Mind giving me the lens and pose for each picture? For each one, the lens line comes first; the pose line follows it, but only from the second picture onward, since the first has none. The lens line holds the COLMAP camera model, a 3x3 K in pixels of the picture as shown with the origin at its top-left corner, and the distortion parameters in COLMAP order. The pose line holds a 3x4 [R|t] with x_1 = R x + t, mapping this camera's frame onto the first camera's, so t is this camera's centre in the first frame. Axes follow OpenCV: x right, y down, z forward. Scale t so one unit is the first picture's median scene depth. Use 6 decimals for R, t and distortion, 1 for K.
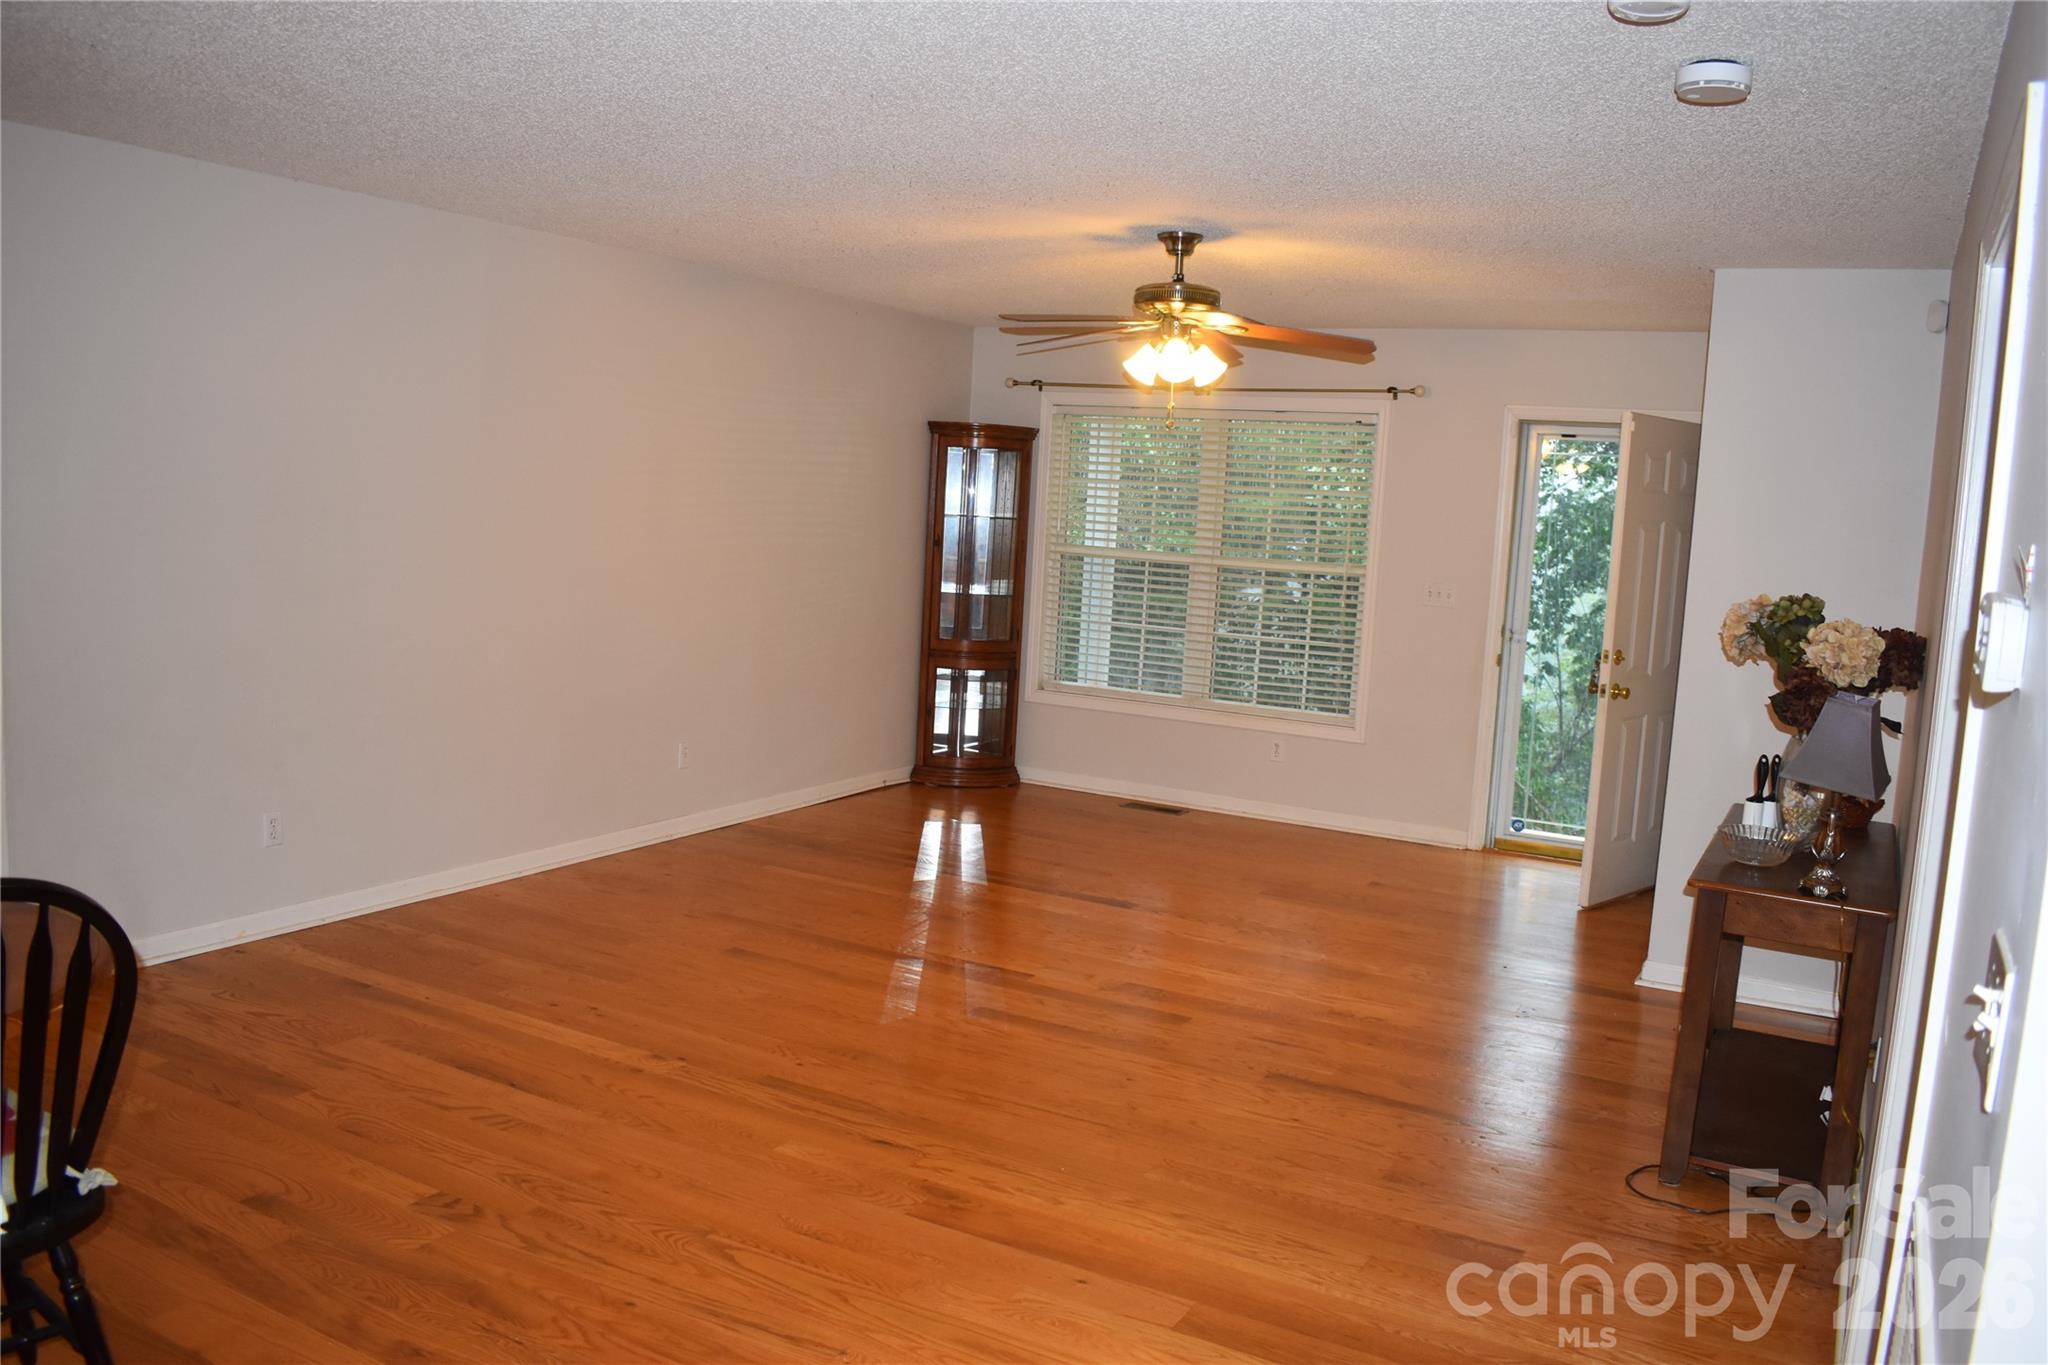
lens RADIAL K [[1590.4, 0, 1024.0], [0, 1590.4, 682.5], [0, 0, 1]] dist [-0.090179, 0.004902]
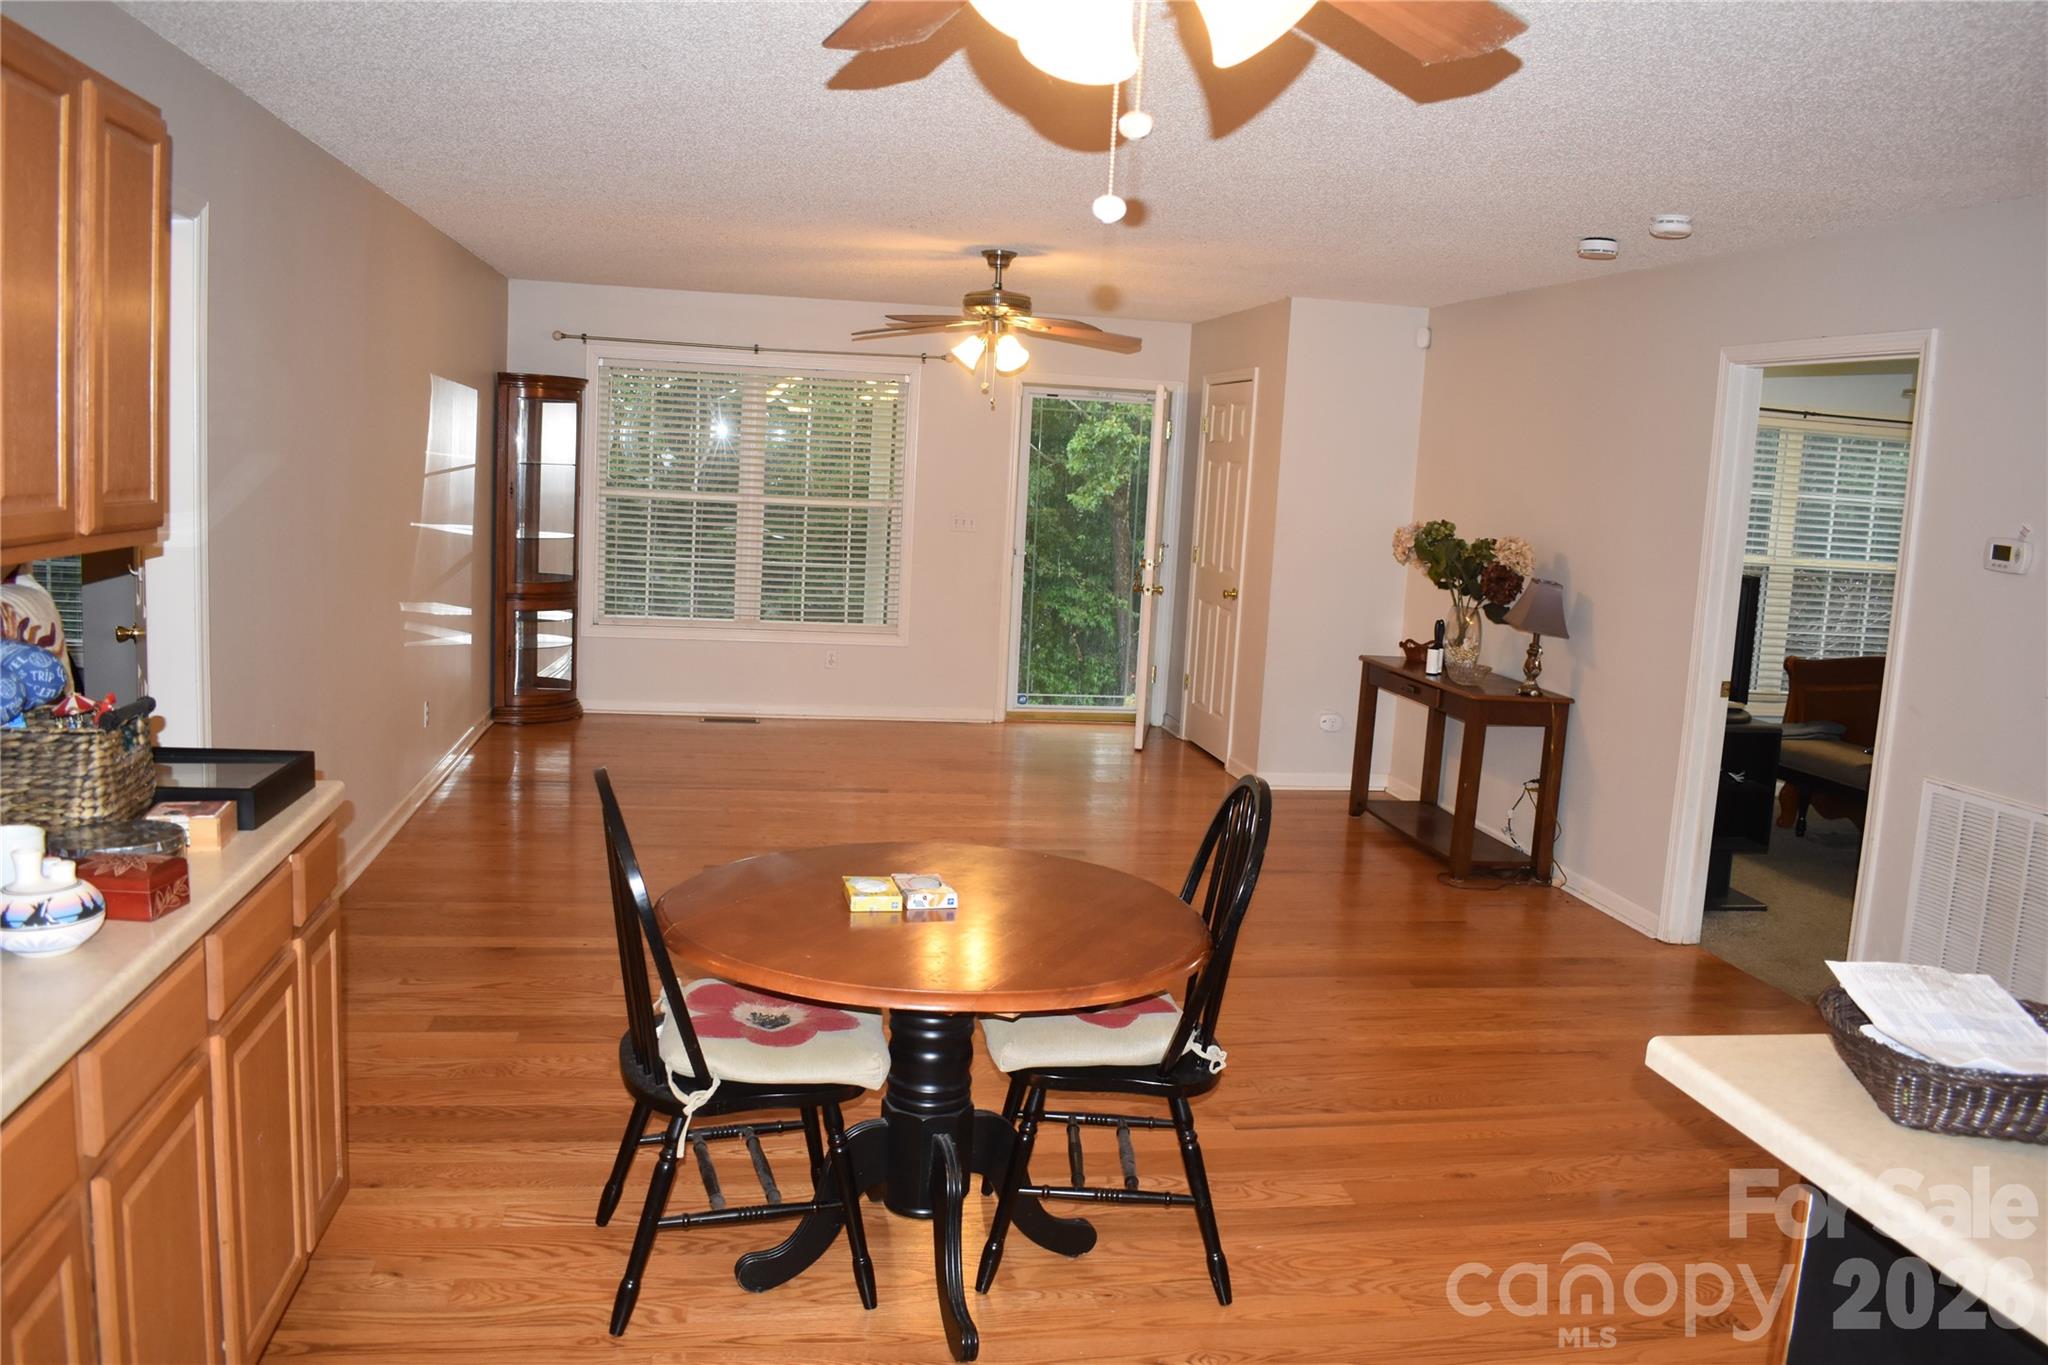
lens RADIAL K [[1590.4, 0, 1024.0], [0, 1590.4, 682.5], [0, 0, 1]] dist [-0.090179, 0.004902]
pose [[0.782846, -0.099525, 0.614204, -0.697130], [0.064430, 0.994784, 0.079074, -0.037197], [-0.618870, -0.022329, 0.785176, -0.021913]]
